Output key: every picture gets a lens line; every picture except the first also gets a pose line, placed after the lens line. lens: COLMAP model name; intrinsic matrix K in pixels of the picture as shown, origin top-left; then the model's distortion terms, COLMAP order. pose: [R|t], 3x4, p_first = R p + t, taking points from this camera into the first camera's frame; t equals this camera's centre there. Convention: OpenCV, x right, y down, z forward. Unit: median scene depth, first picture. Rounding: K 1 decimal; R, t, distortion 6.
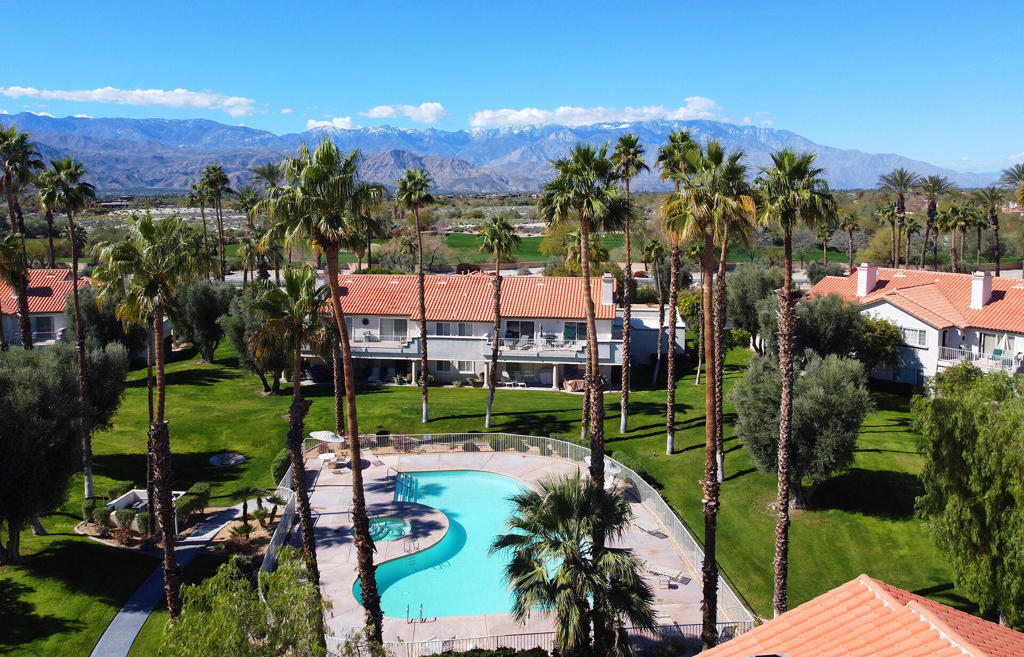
lens RADIAL K [[776.0, 0, 512.5], [0, 776.0, 275.4], [0, 0, 1]] dist [-0.017773, 0.038049]
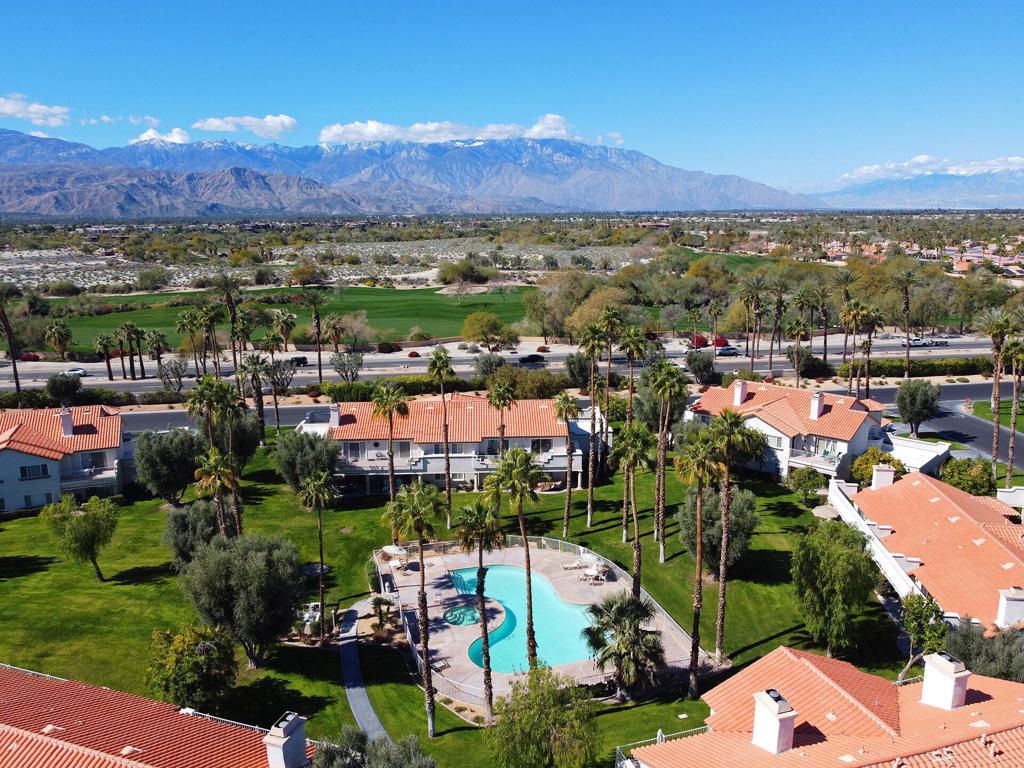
lens RADIAL K [[775.1, 0, 512.0], [0, 775.1, 384.0], [0, 0, 1]] dist [-0.004353, -0.006370]
pose [[0.983352, -0.041796, 0.176841, -0.274621], [0.022141, 0.993496, 0.111693, -0.255350], [-0.180359, -0.105918, 0.977881, -0.404293]]
